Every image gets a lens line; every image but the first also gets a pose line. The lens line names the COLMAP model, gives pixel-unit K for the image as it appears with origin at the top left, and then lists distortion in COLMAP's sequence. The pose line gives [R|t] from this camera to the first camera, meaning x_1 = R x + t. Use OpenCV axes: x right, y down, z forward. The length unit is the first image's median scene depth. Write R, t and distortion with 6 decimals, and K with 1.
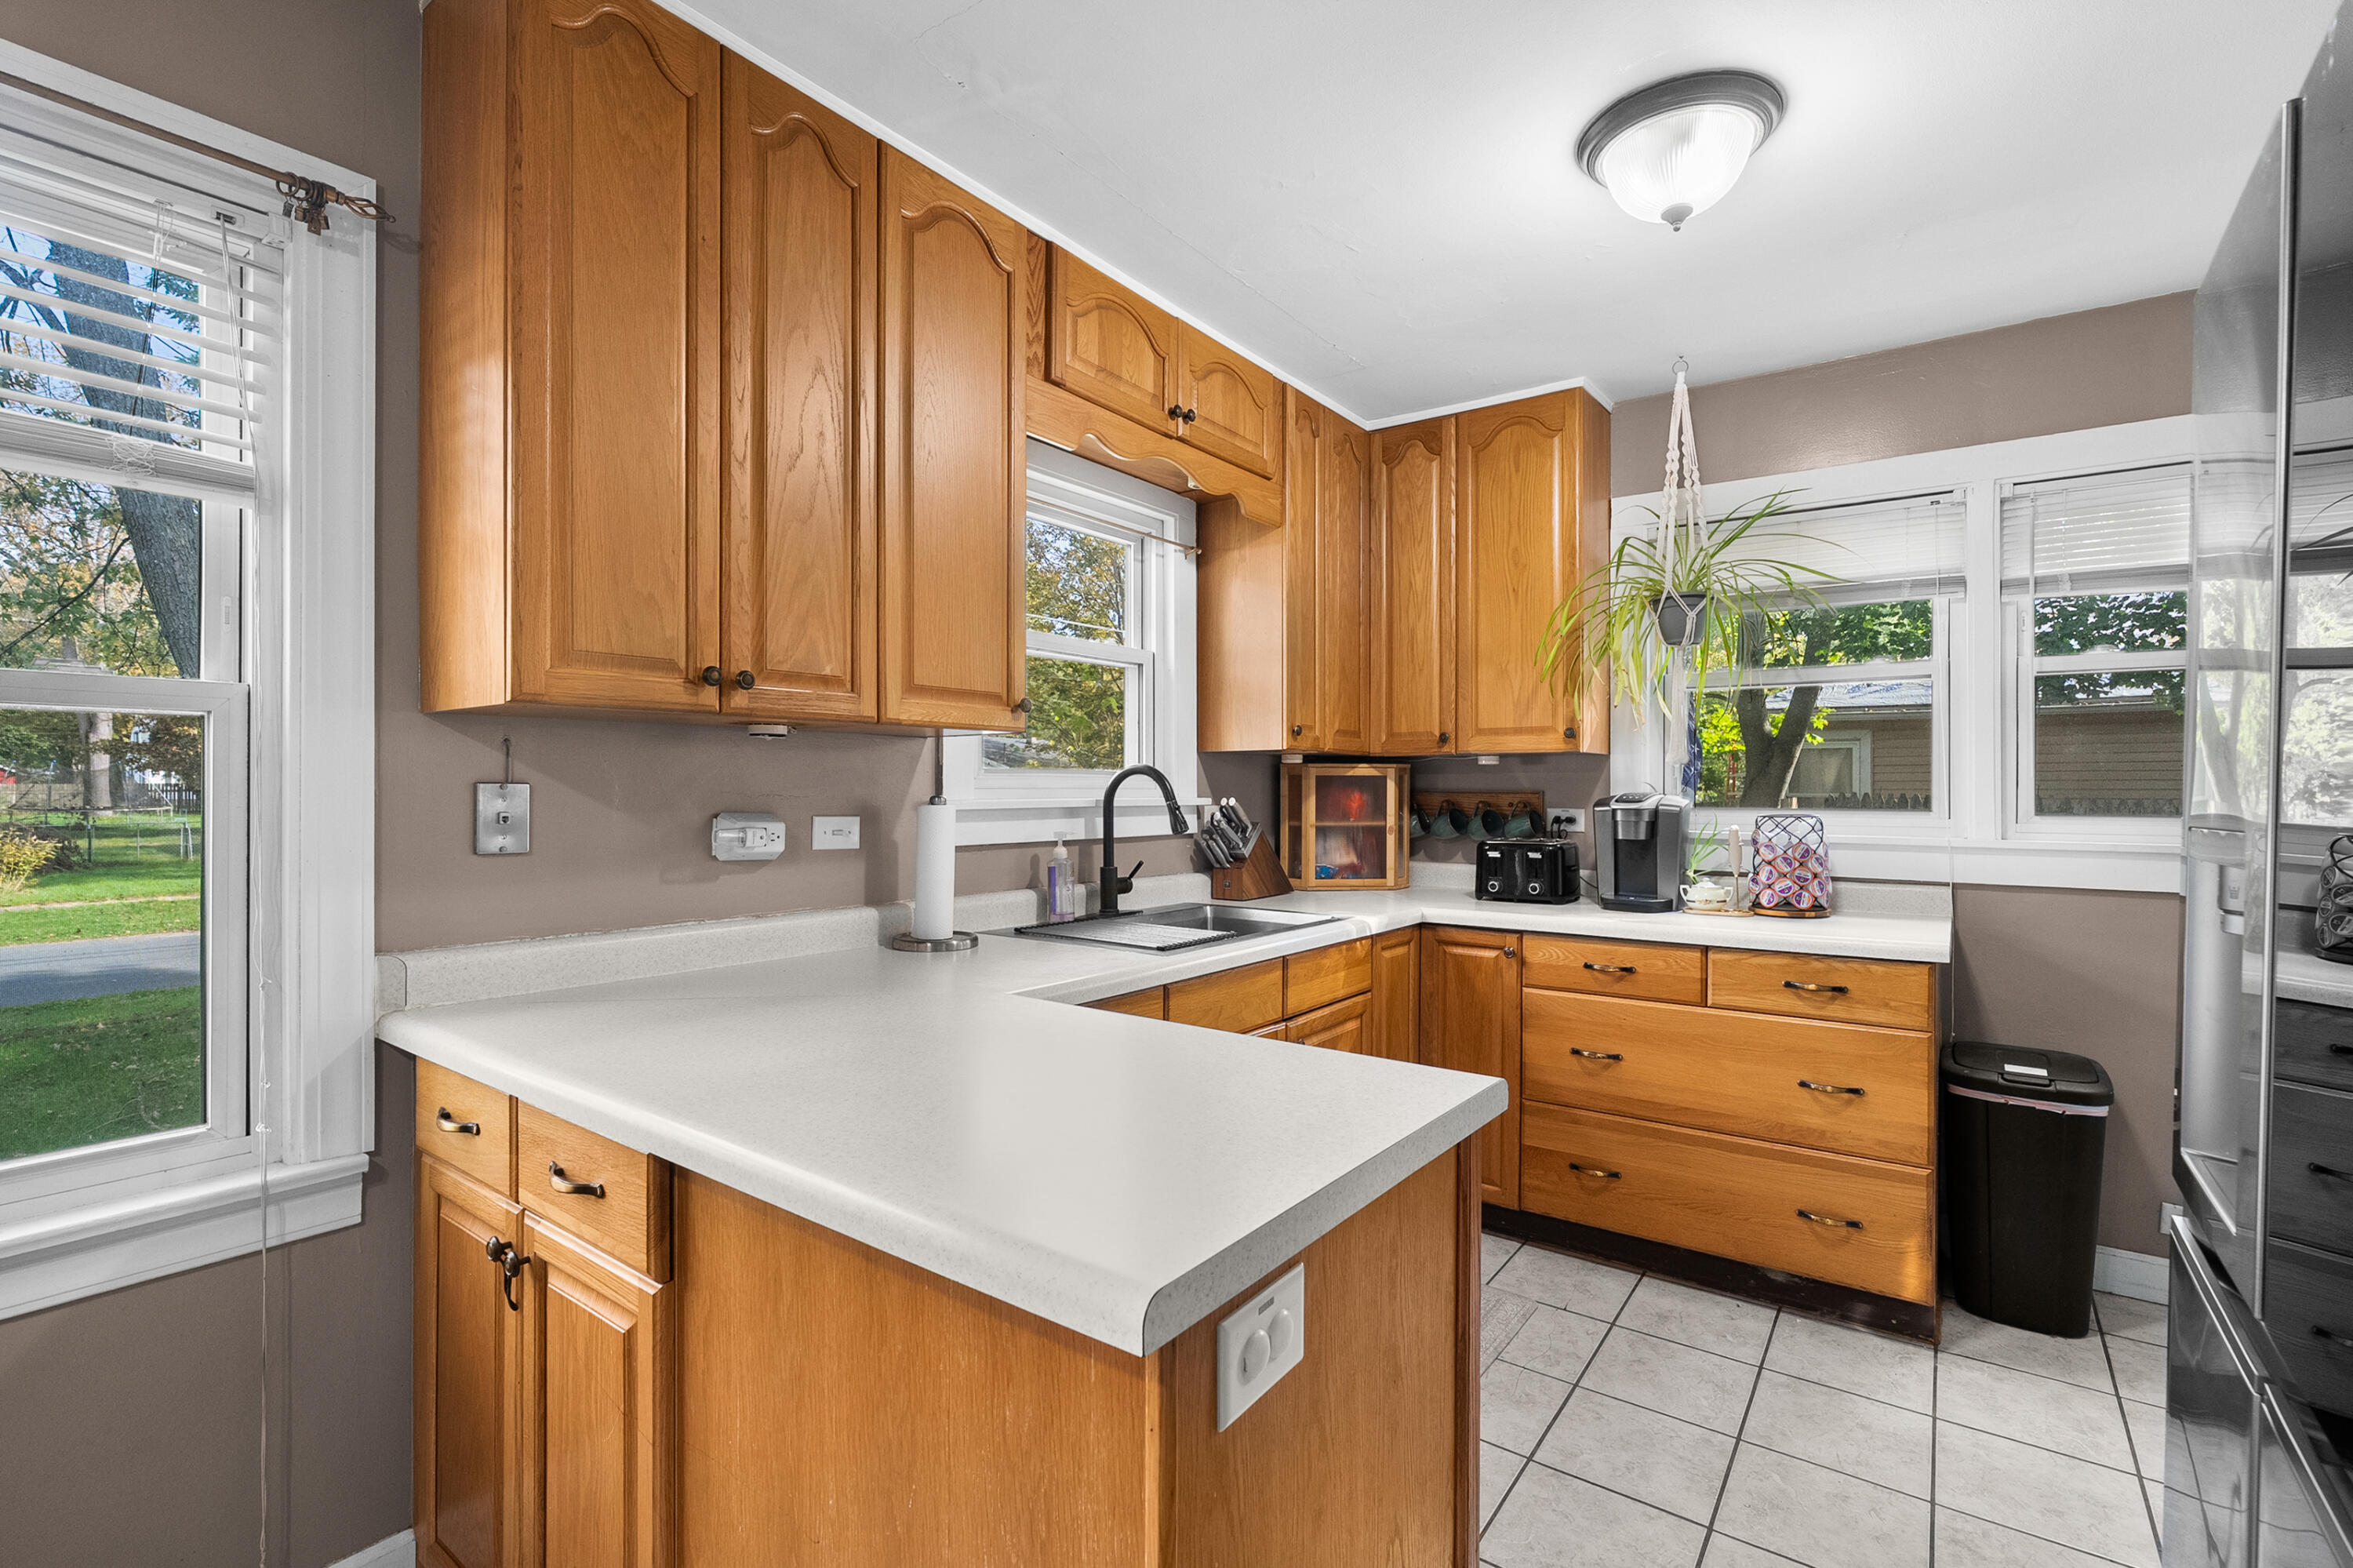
lens RADIAL K [[1068.1, 0, 1181.6], [0, 1068.1, 787.5], [0, 0, 1]] dist [-0.002257, -0.000240]
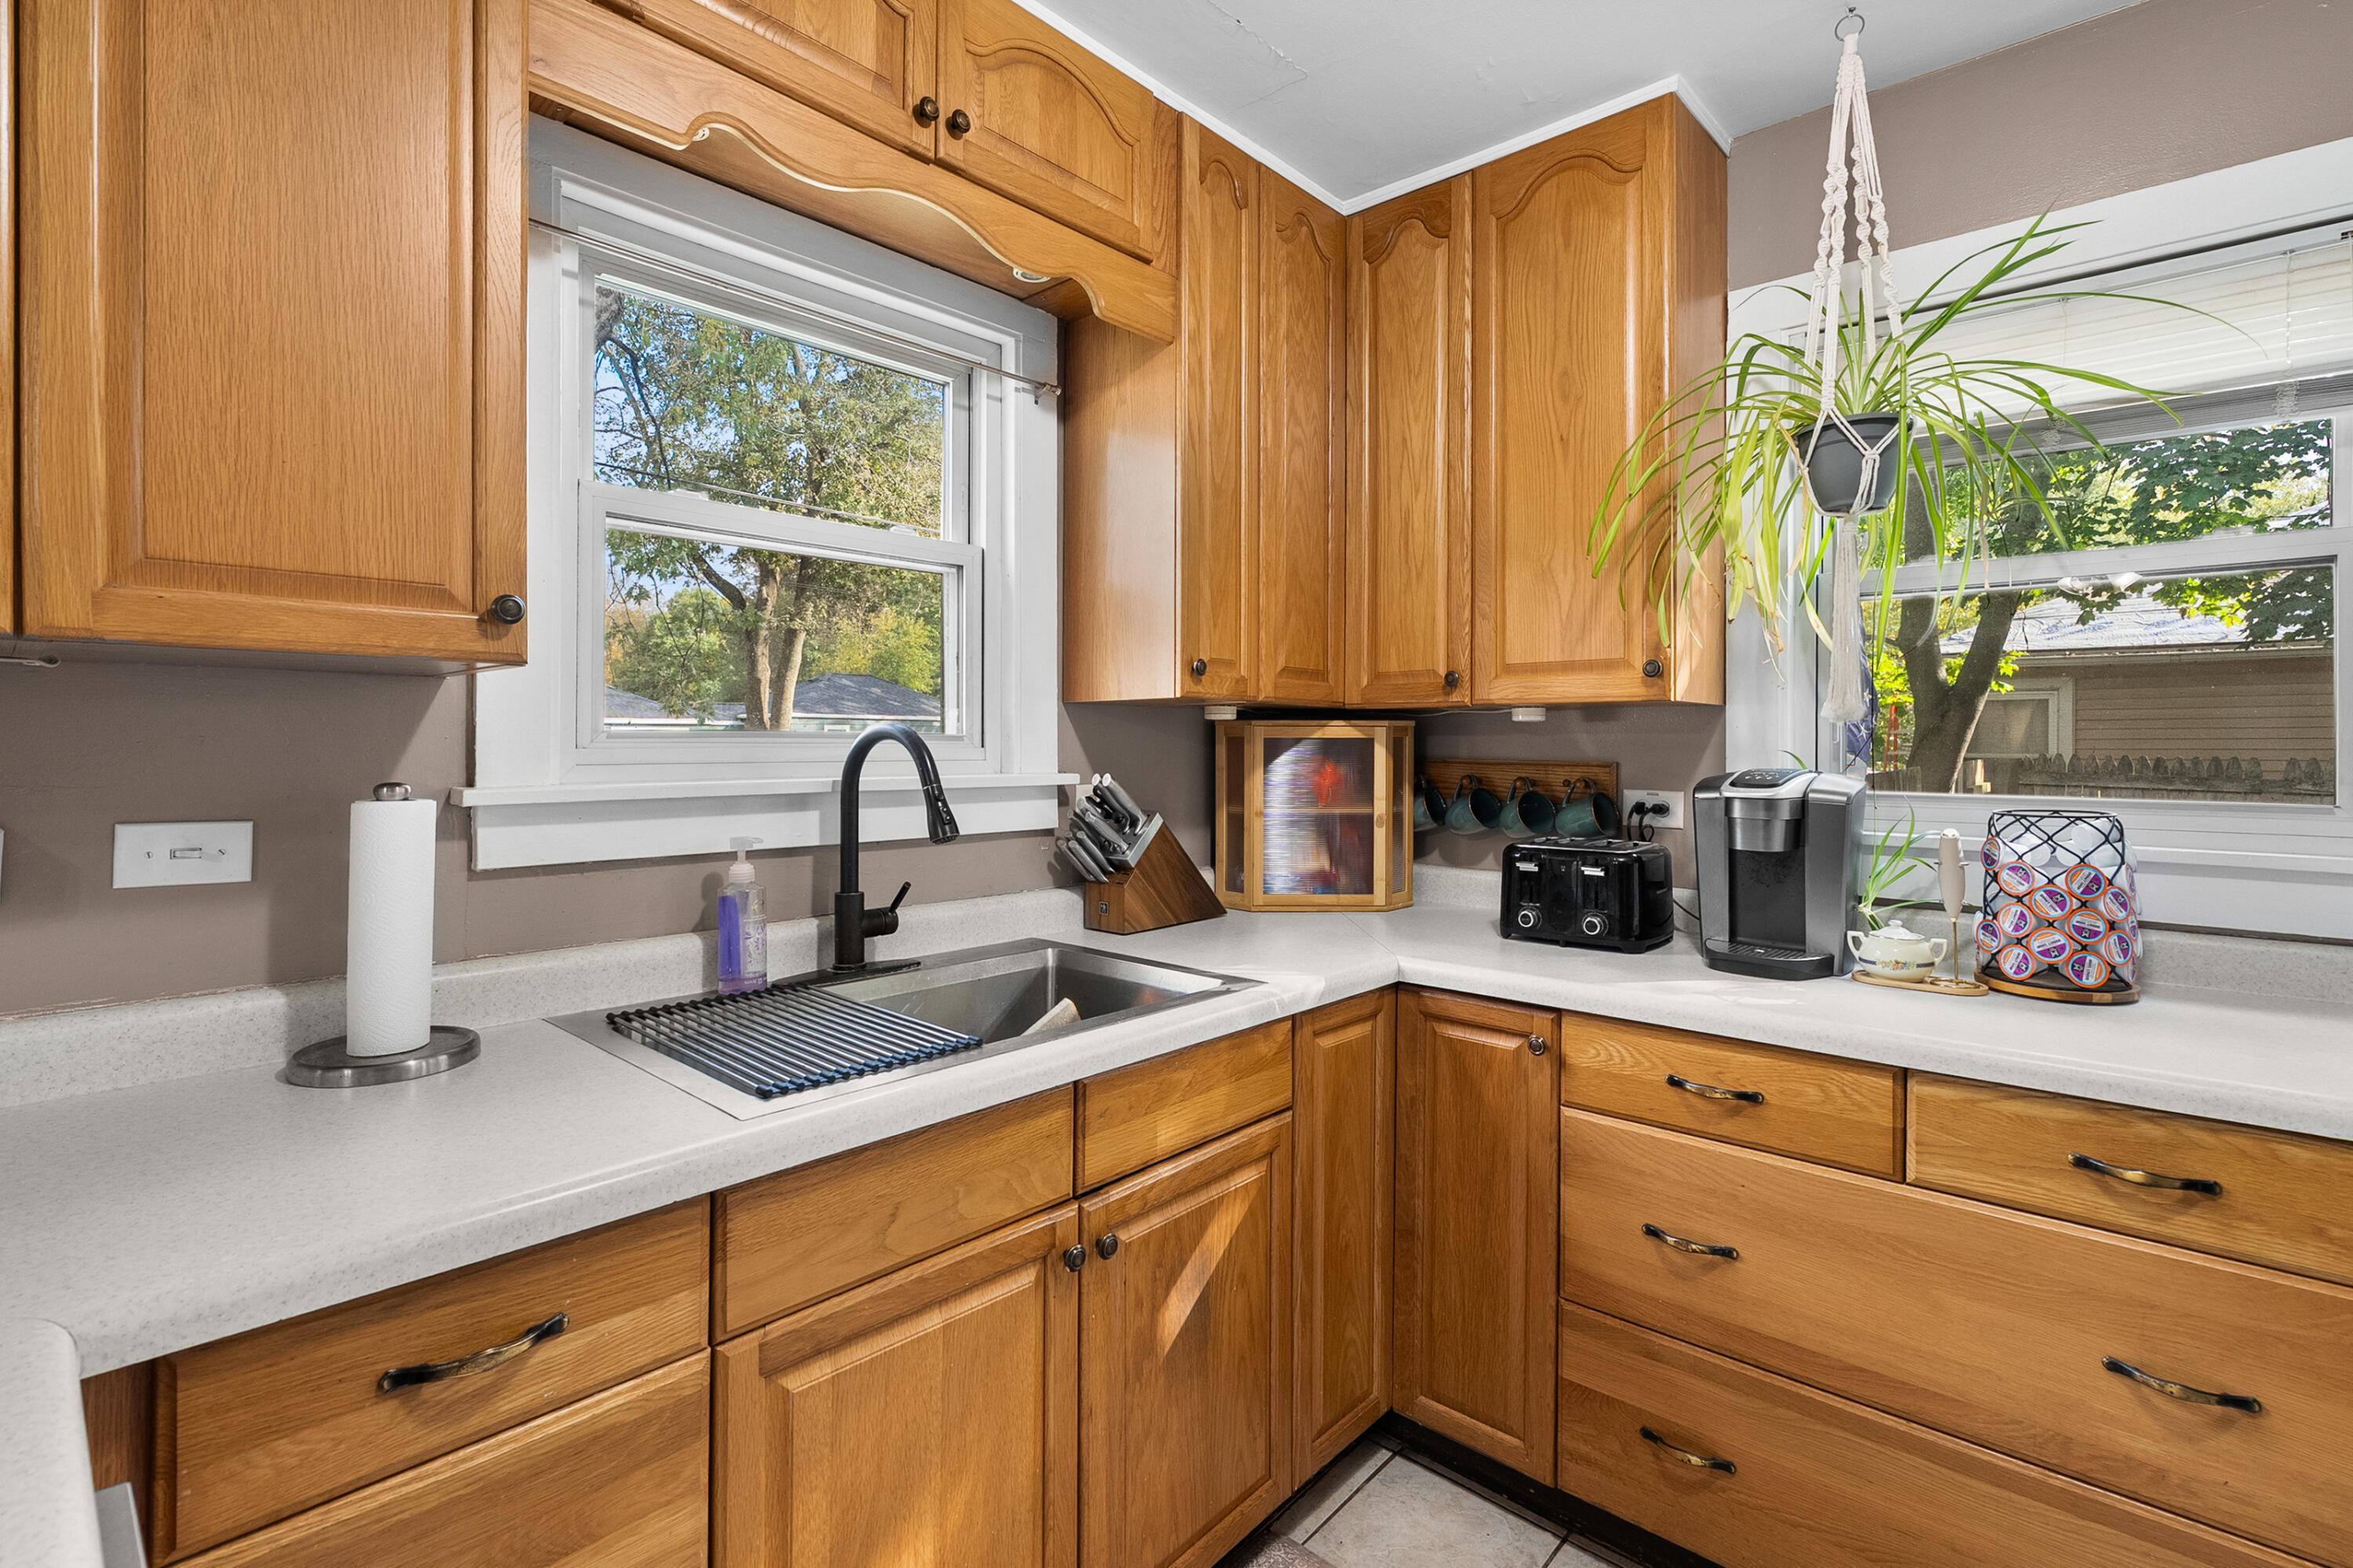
lens RADIAL K [[1078.0, 0, 1182.8], [0, 1078.0, 744.2], [0, 0, 1]] dist [-0.003276, 0.000170]
pose [[0.994664, 0.001118, -0.103163, 0.174867], [-0.000976, 0.999999, 0.001427, -0.010090], [0.103165, -0.001319, 0.994663, 0.396381]]
